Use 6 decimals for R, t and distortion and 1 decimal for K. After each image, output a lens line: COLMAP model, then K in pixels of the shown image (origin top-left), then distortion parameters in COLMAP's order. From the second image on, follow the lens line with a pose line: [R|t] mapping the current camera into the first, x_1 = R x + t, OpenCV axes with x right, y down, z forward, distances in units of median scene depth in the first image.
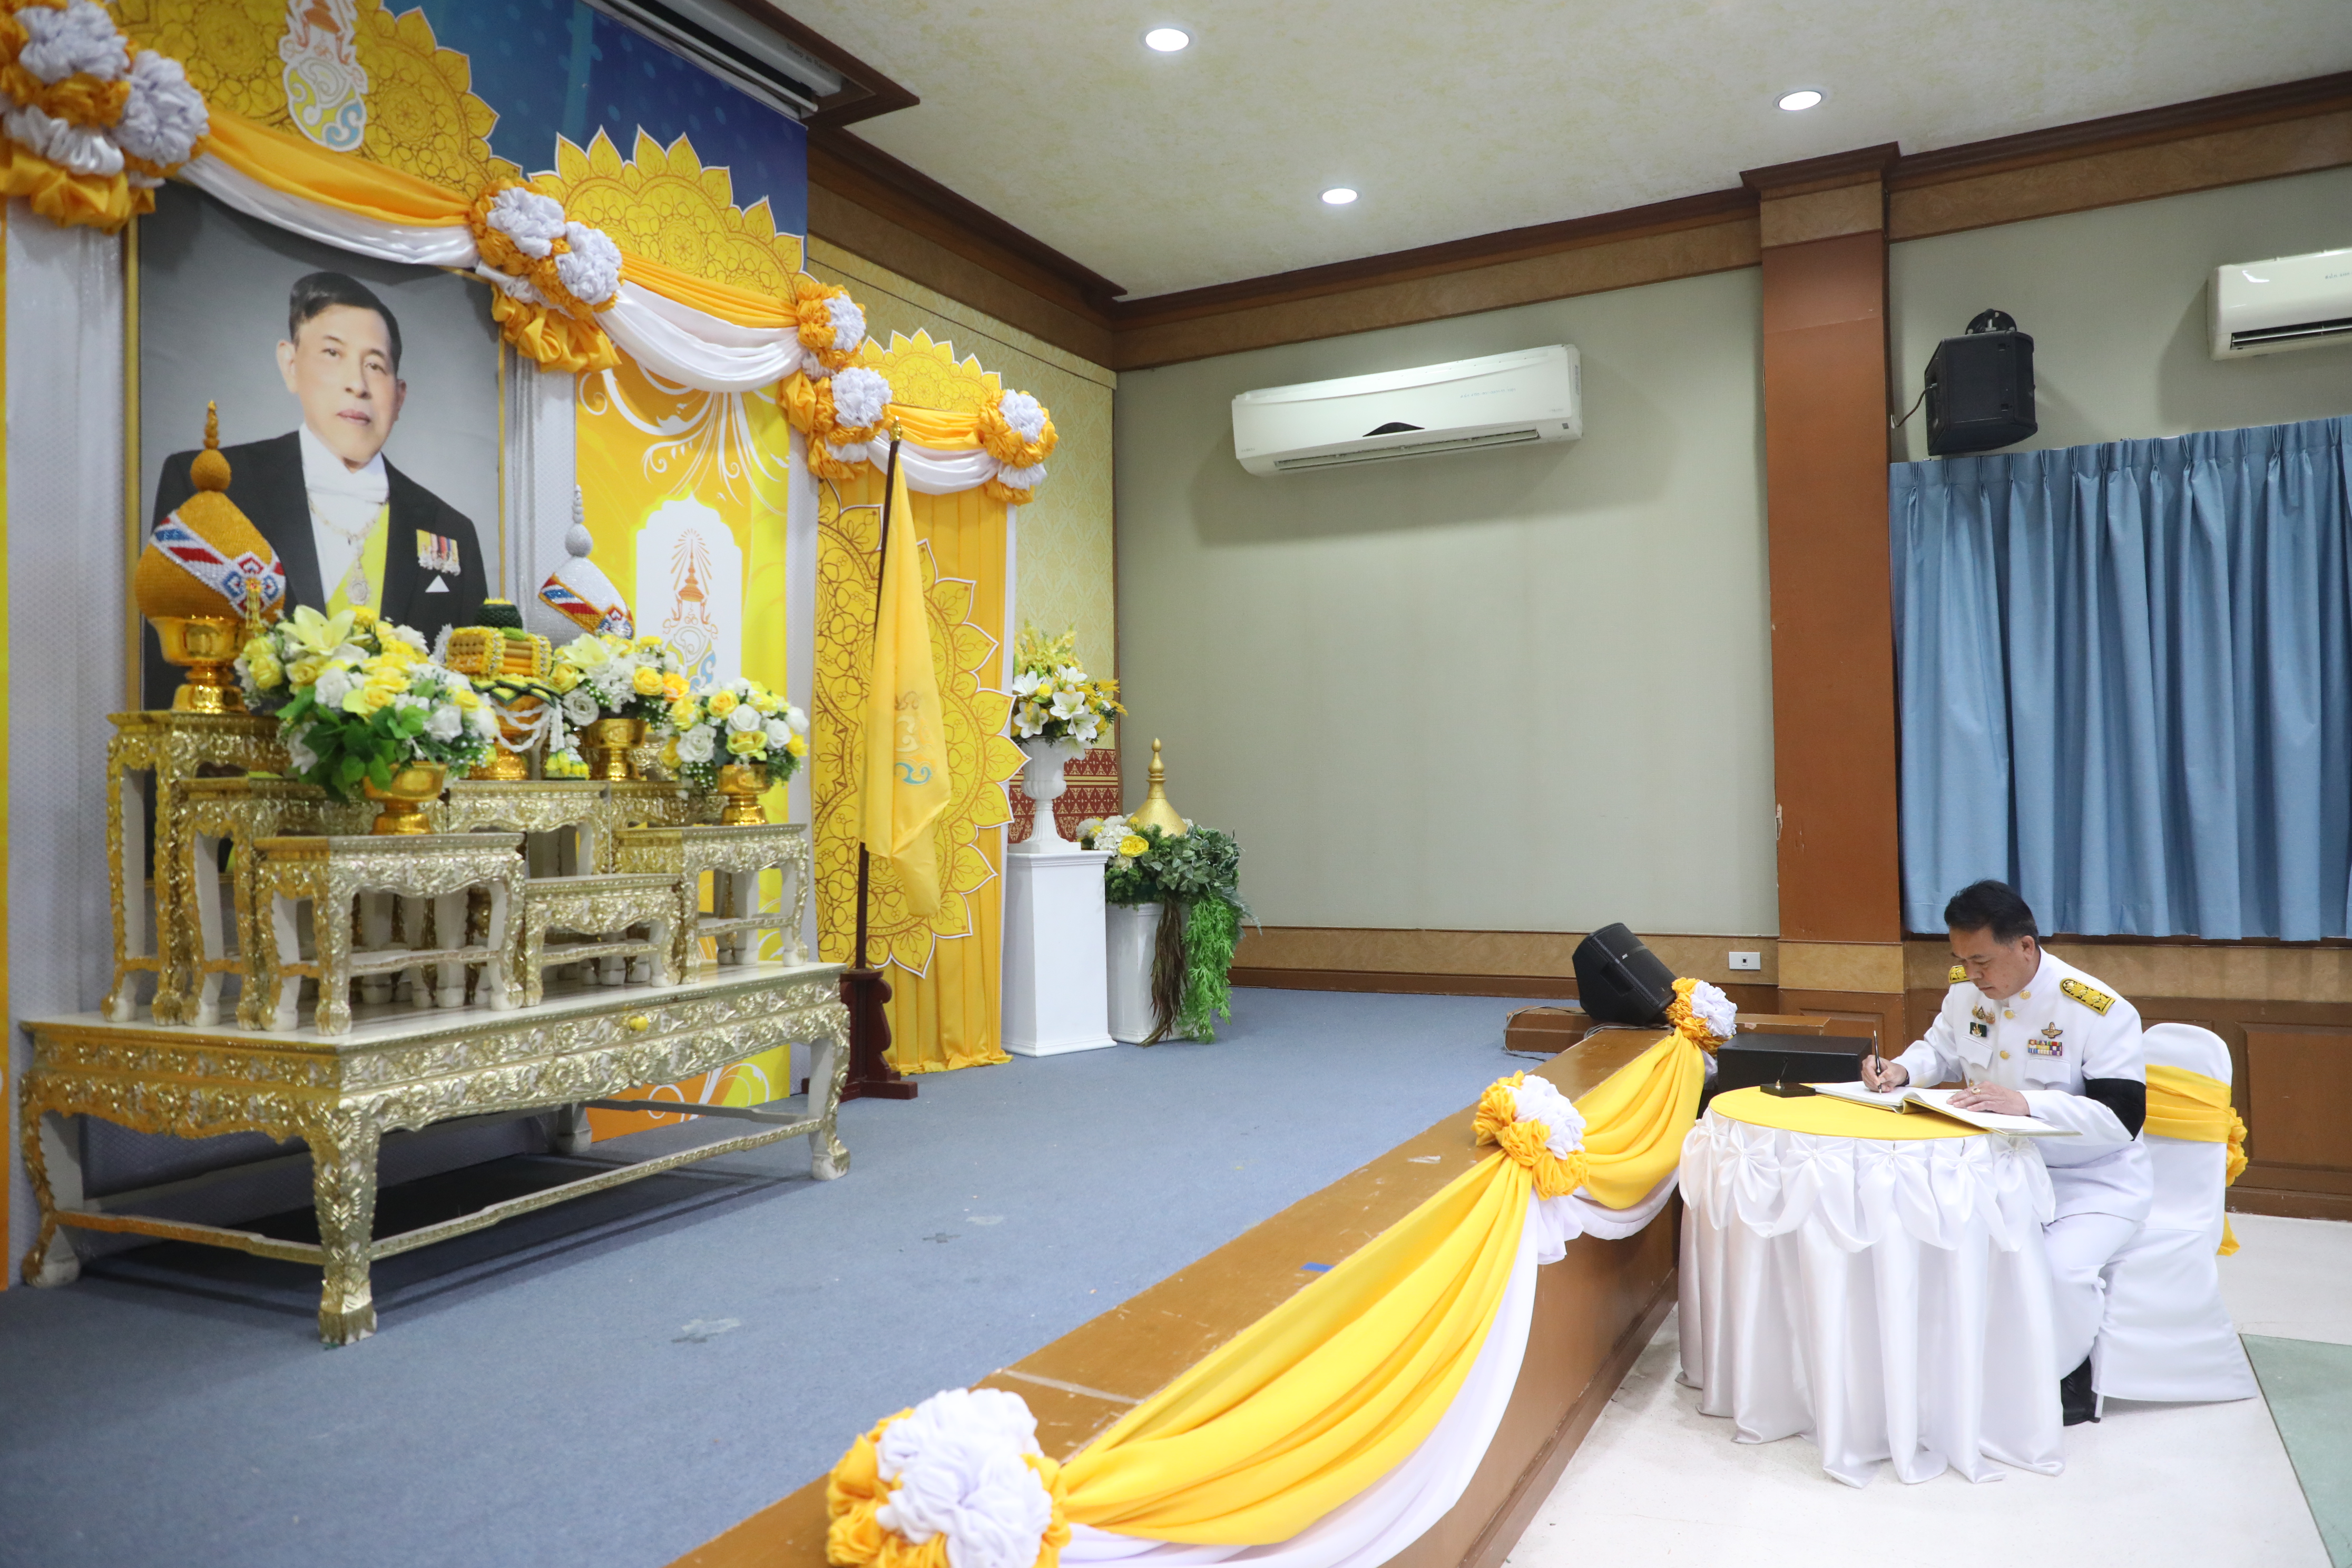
lens RADIAL K [[1662.6, 0, 1185.5], [0, 1662.6, 776.3], [0, 0, 1]] dist [-0.011731, 0.001865]
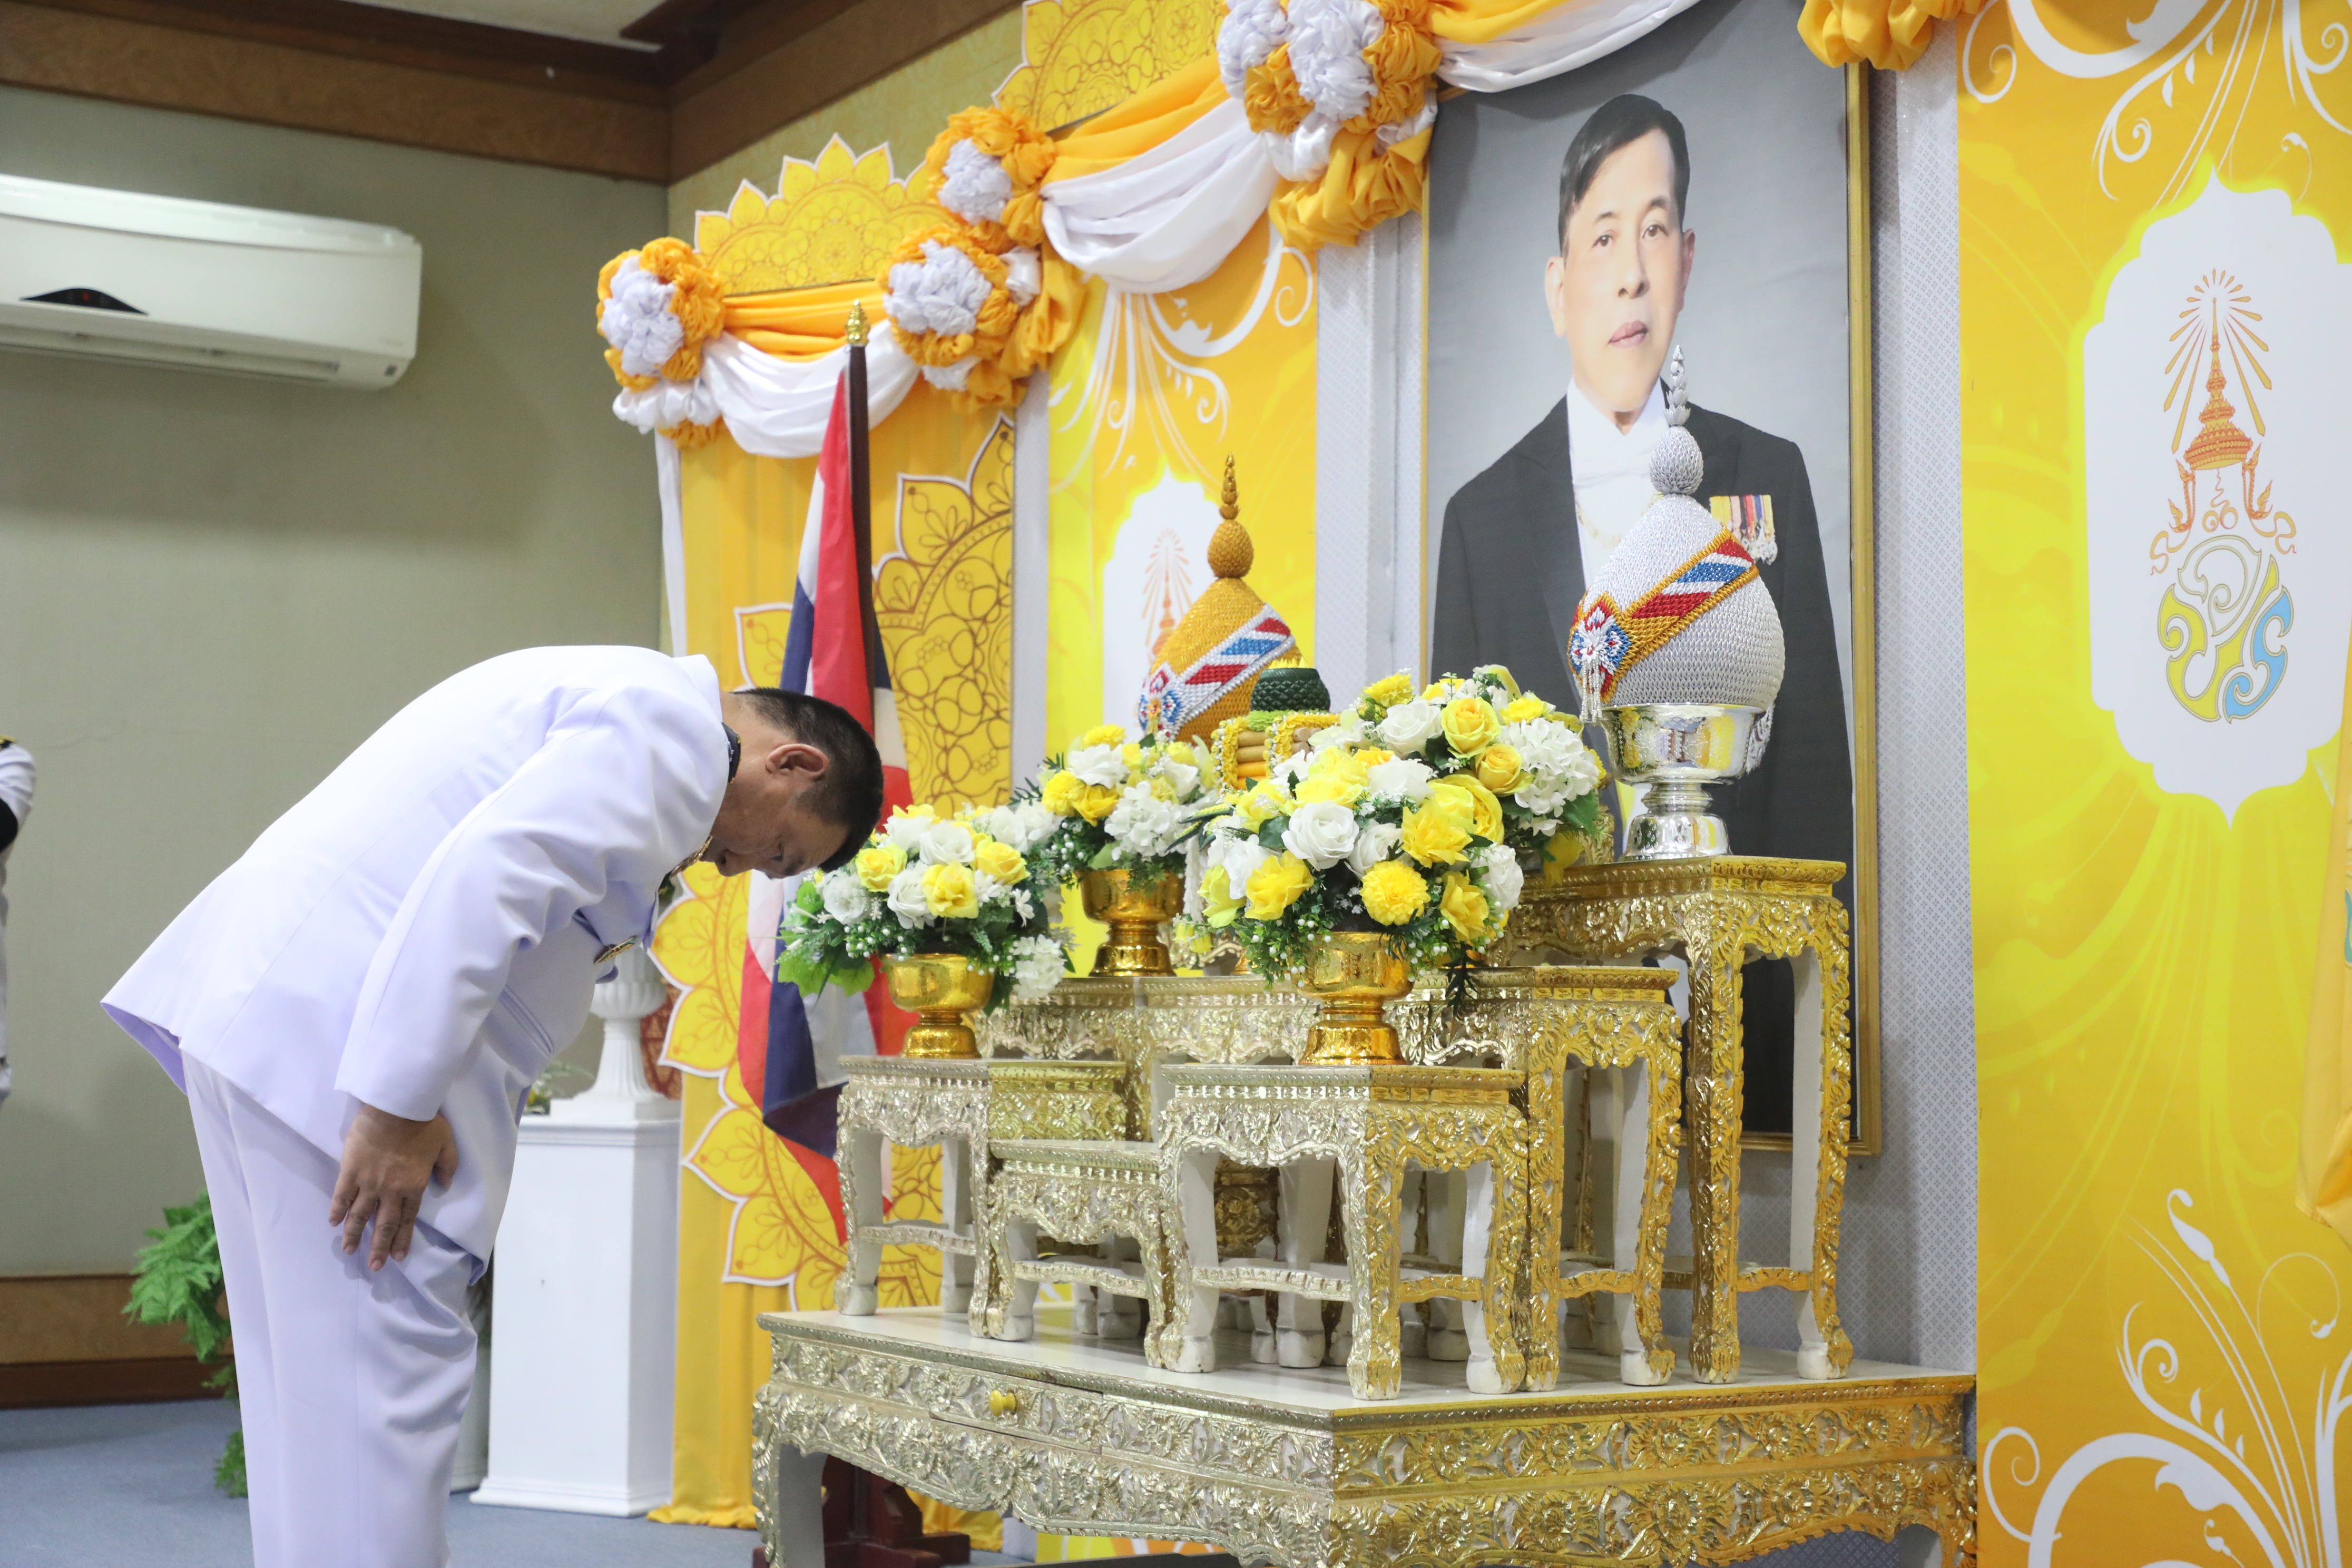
lens RADIAL K [[3289.0, 0, 1176.0], [0, 3289.0, 784.0], [0, 0, 1]] dist [-0.011107, -0.018161]
pose [[-0.518668, -0.047362, -0.853663, 0.498420], [0.020819, 0.997469, -0.067990, 0.009708], [0.854722, -0.053036, -0.516369, 1.343062]]
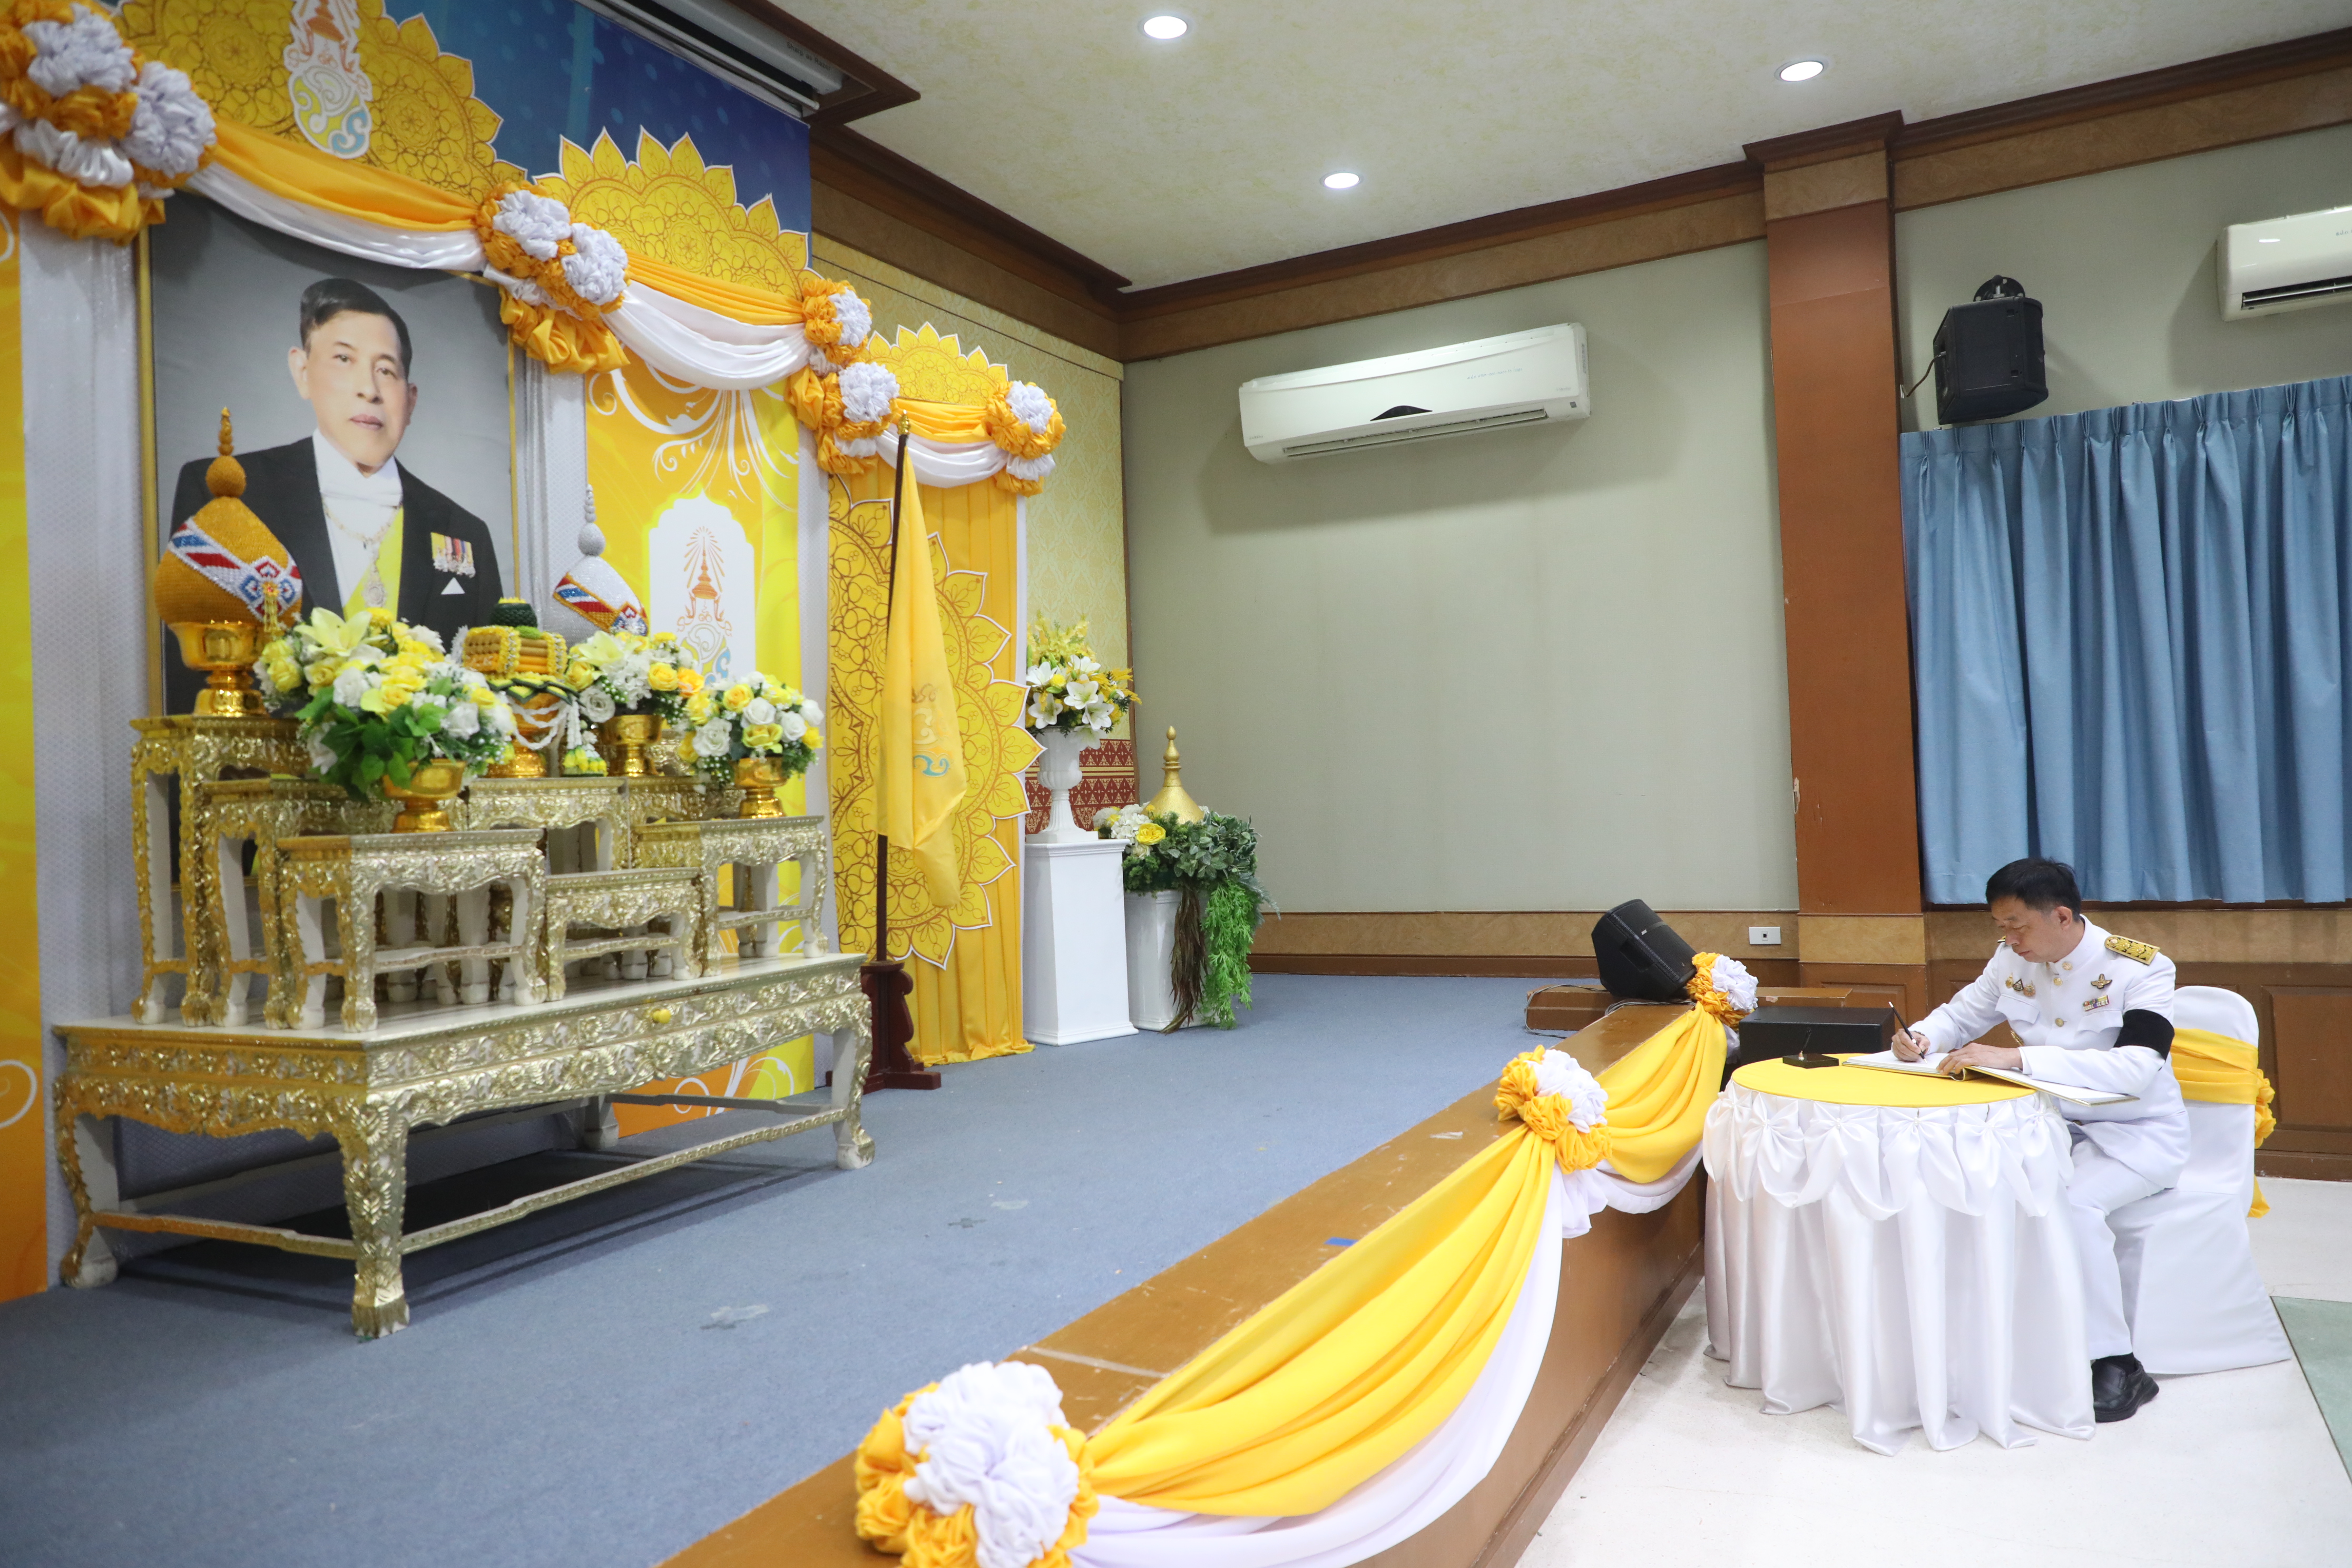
lens RADIAL K [[1662.6, 0, 1185.5], [0, 1662.6, 776.3], [0, 0, 1]] dist [-0.011731, 0.001865]
pose [[0.999666, -0.022989, -0.011846, 0.003279], [0.023011, 0.999734, 0.001730, 0.008013], [0.011803, -0.002002, 0.999928, -0.002687]]
